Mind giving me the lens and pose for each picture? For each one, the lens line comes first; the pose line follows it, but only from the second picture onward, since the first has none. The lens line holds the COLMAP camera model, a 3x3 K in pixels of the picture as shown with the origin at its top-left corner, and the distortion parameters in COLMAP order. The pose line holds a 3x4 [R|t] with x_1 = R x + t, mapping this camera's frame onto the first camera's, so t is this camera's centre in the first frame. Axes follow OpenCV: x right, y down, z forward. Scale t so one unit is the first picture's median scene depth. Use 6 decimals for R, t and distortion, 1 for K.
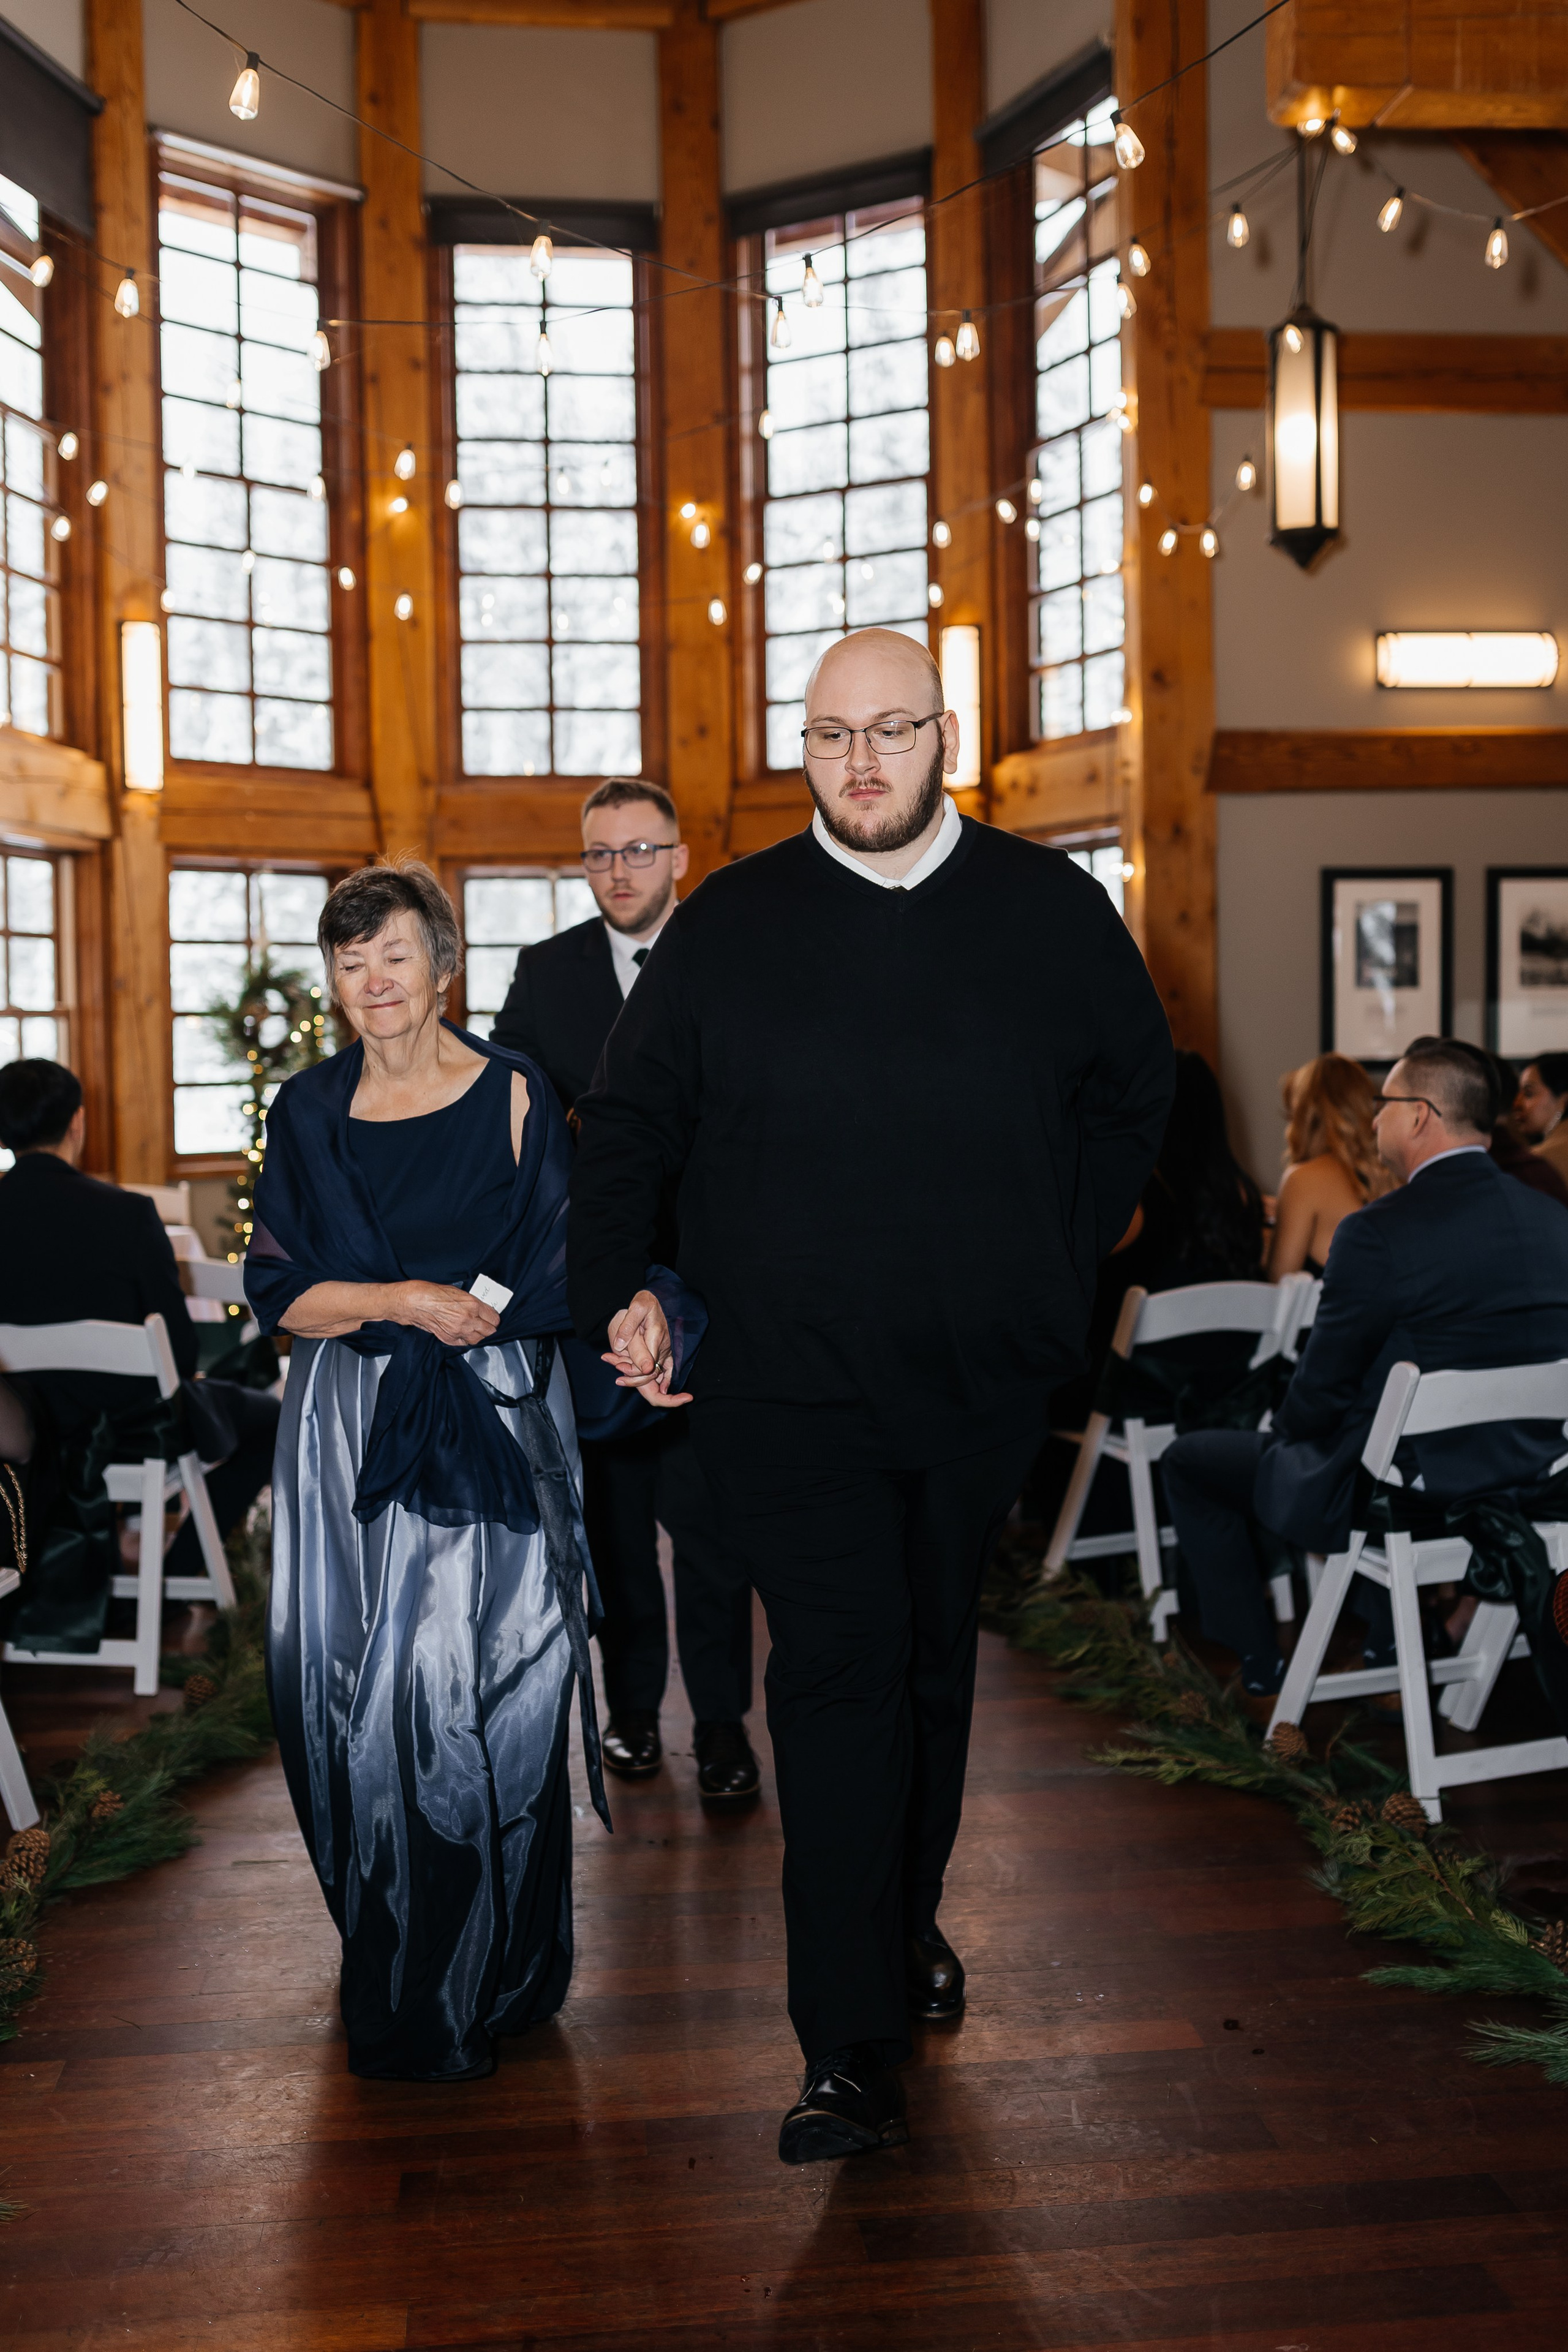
lens RADIAL K [[2367.5, 0, 778.1], [0, 2367.5, 1116.1], [0, 0, 1]] dist [0.002863, 0.011094]
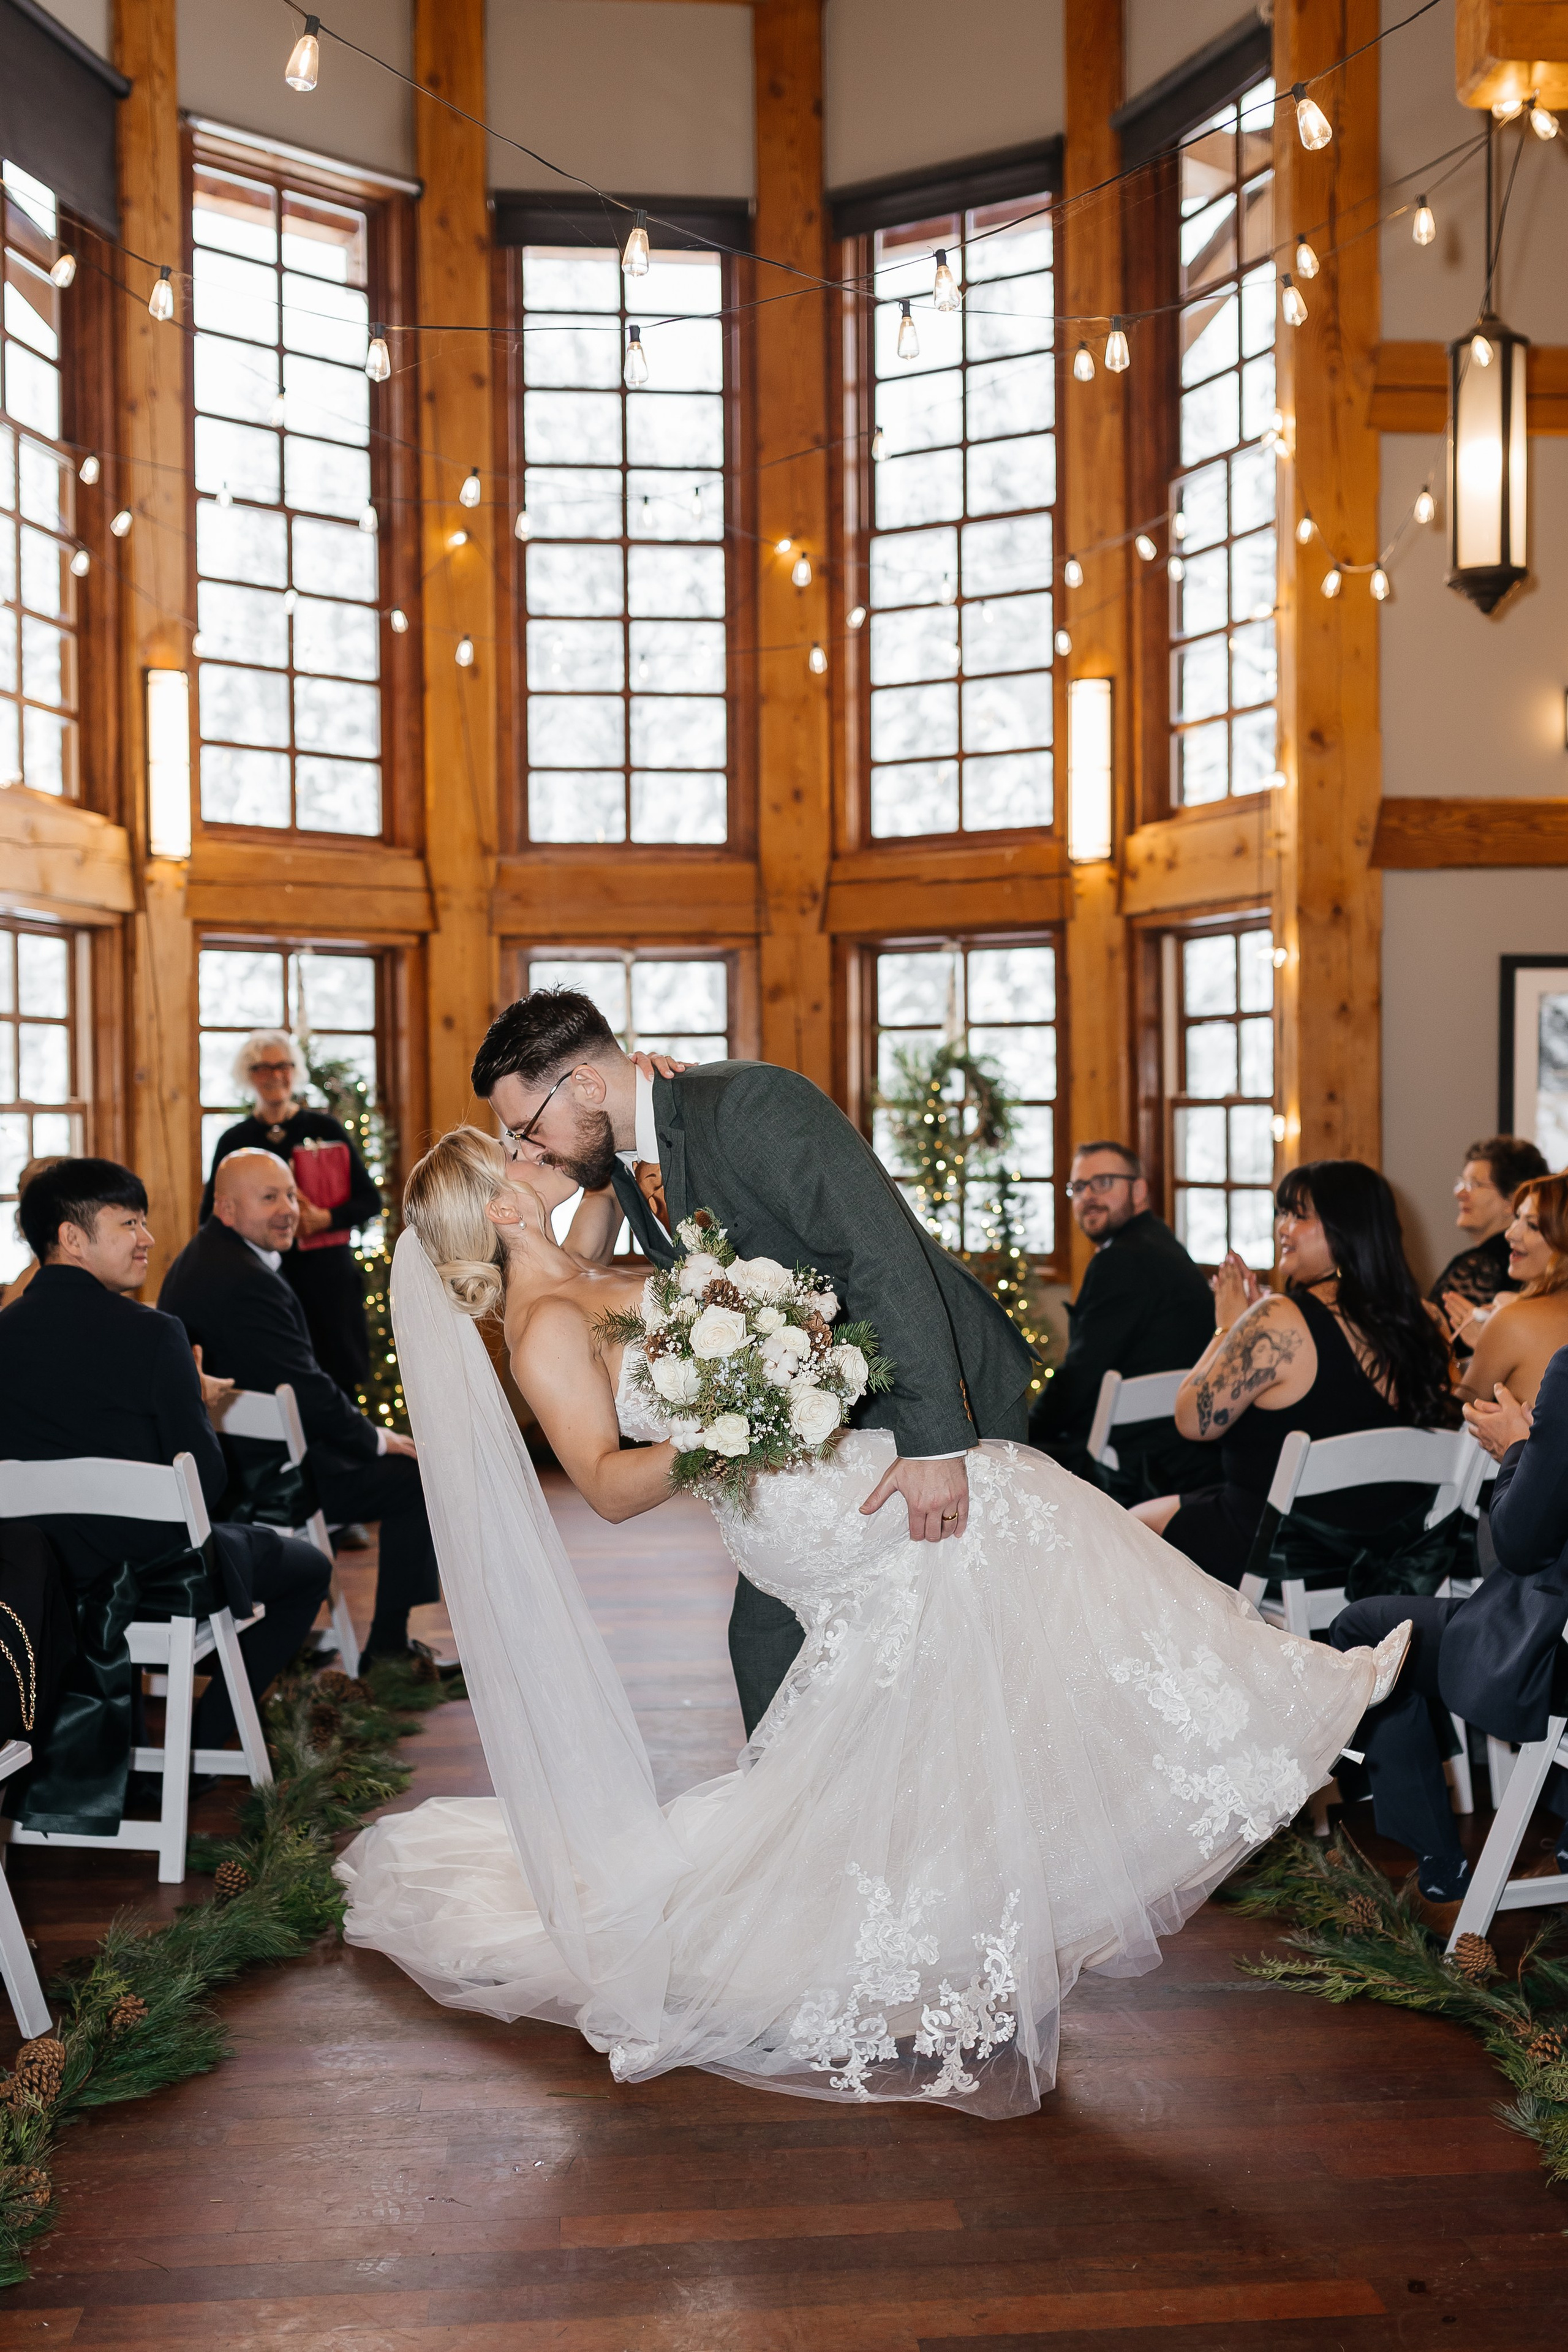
lens RADIAL K [[2651.8, 0, 822.9], [0, 2651.8, 1237.5], [0, 0, 1]] dist [0.002191, 0.011385]
pose [[0.999813, 0.008337, -0.017428, -0.004261], [-0.008269, 0.999958, 0.003929, -0.001218], [0.017460, -0.003784, 0.999840, 0.007783]]
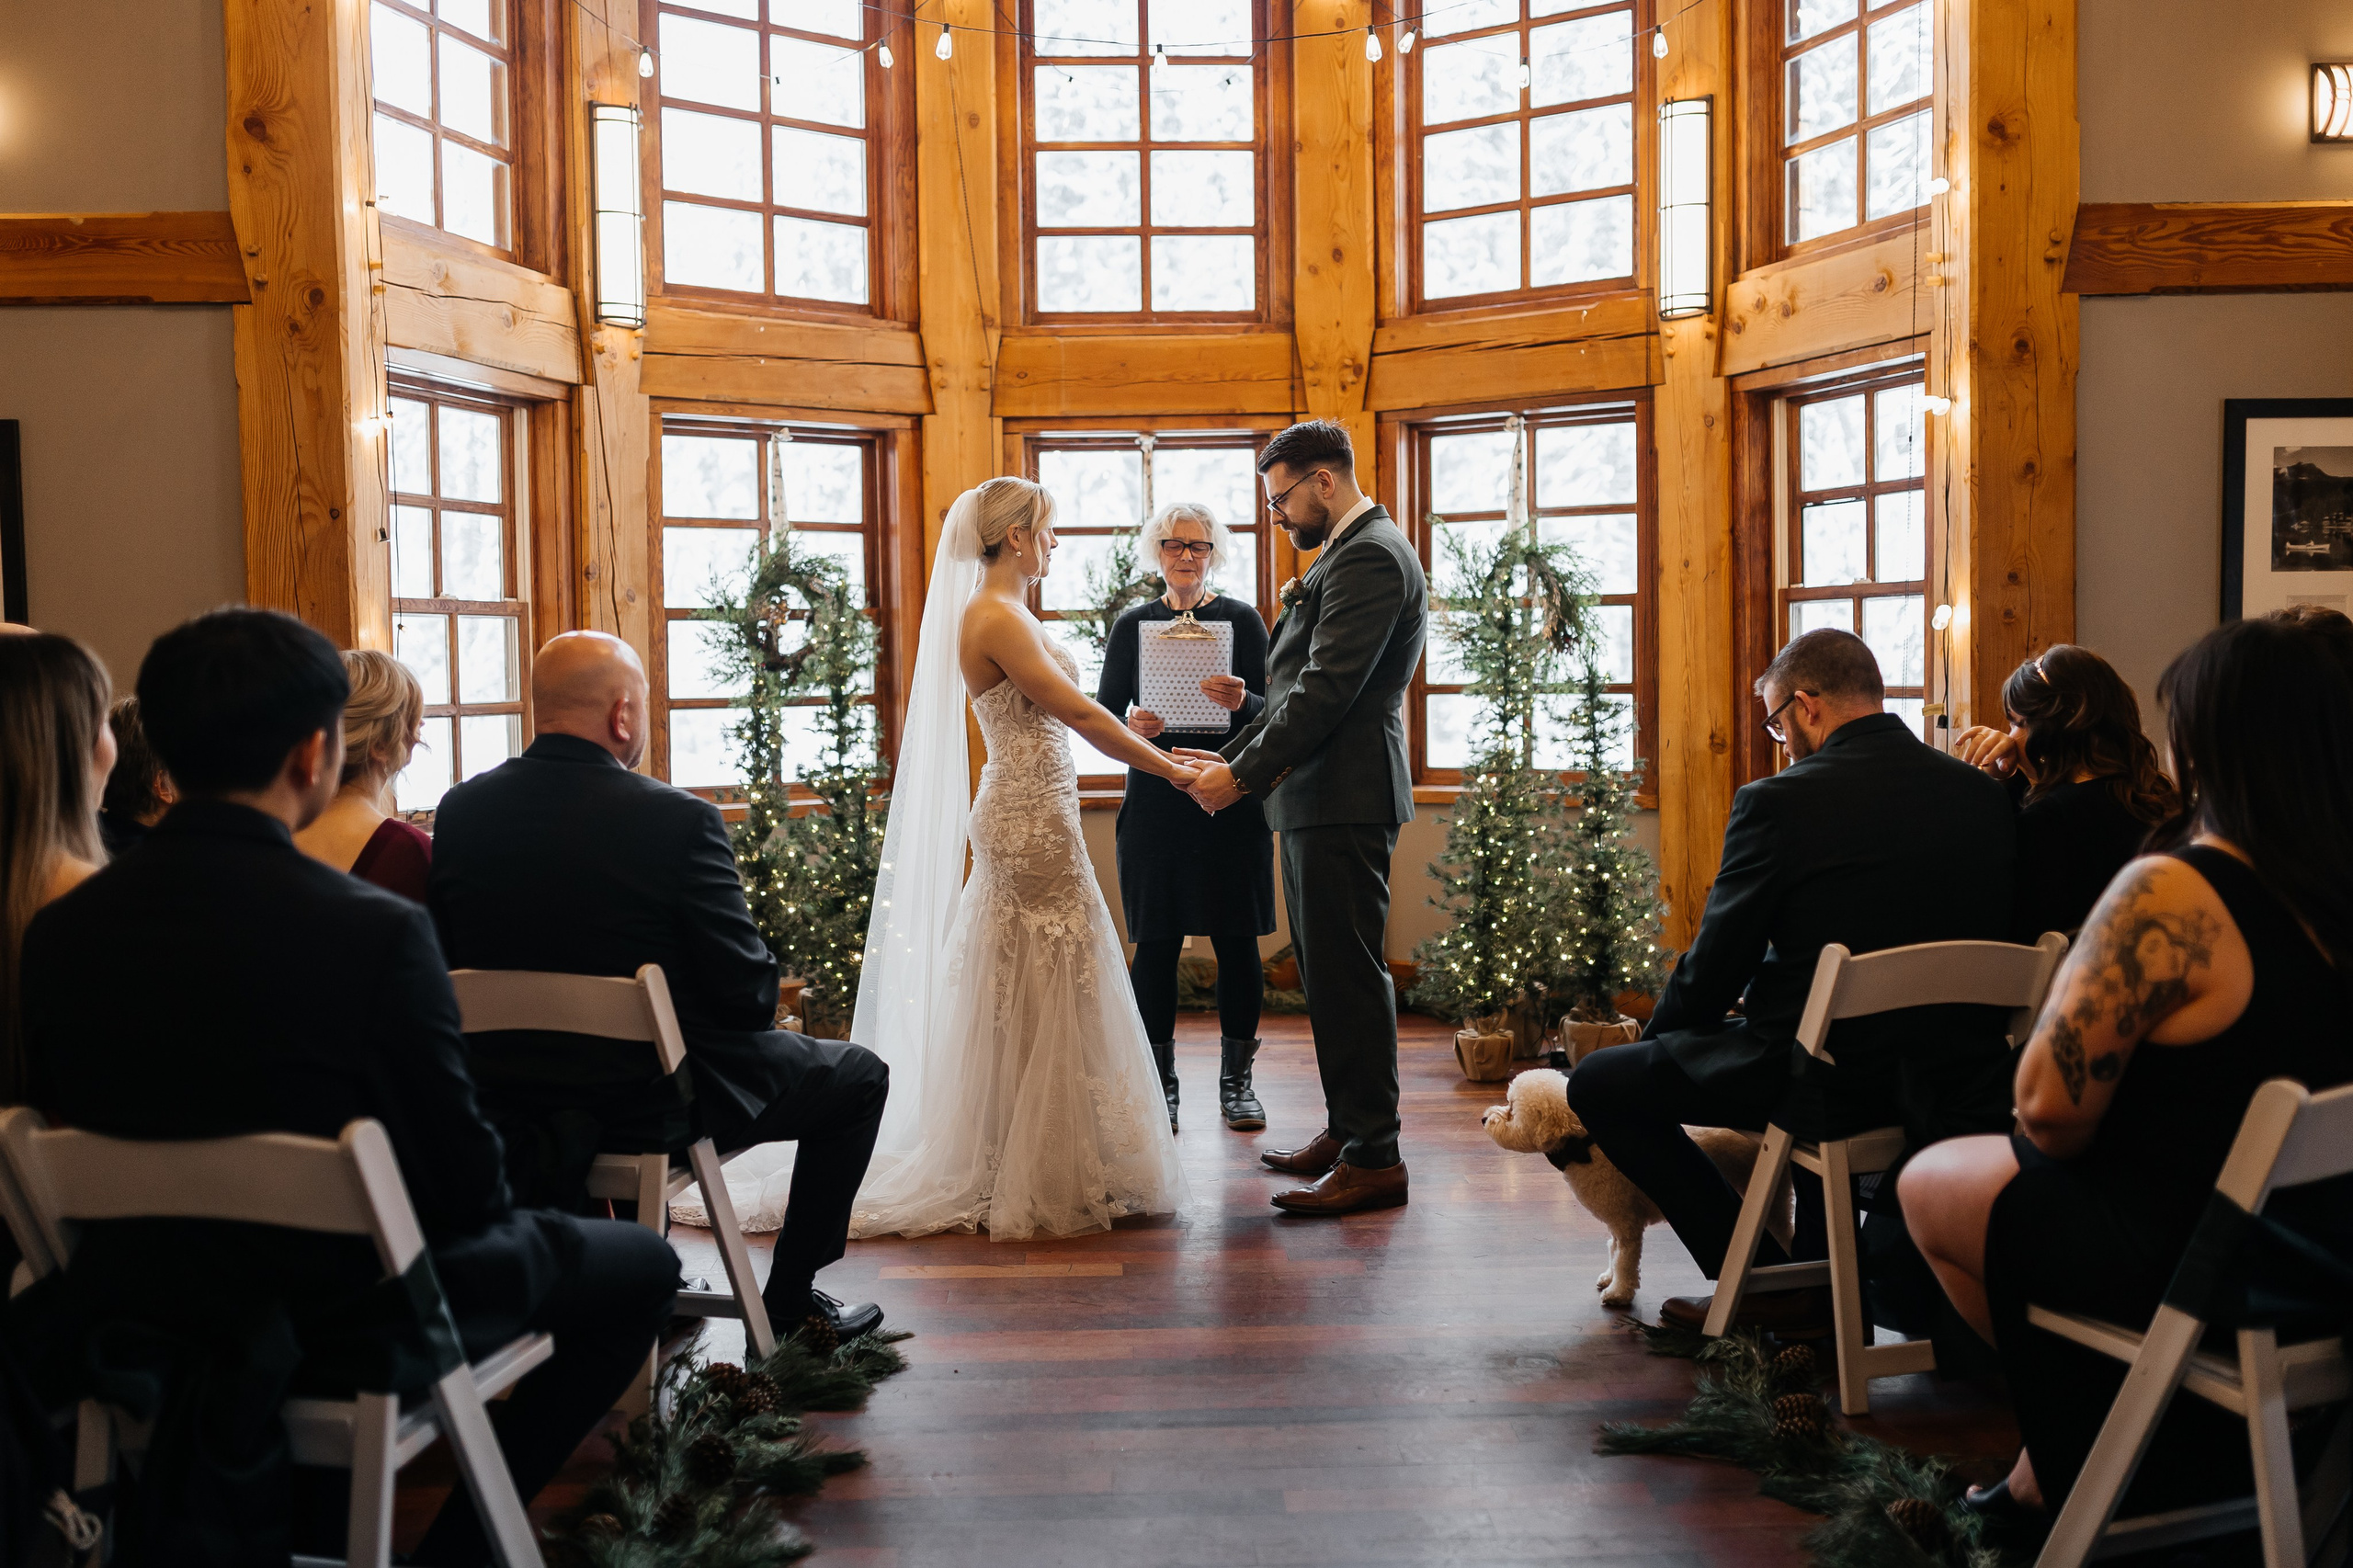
lens RADIAL K [[2320.5, 0, 1174.5], [0, 2320.5, 786.6], [0, 0, 1]] dist [0.004267, 0.008257]
pose [[0.996497, 0.006213, -0.083393, -0.023242], [-0.004909, 0.999863, 0.015823, 0.001338], [0.083480, -0.015358, 0.996391, 0.257300]]
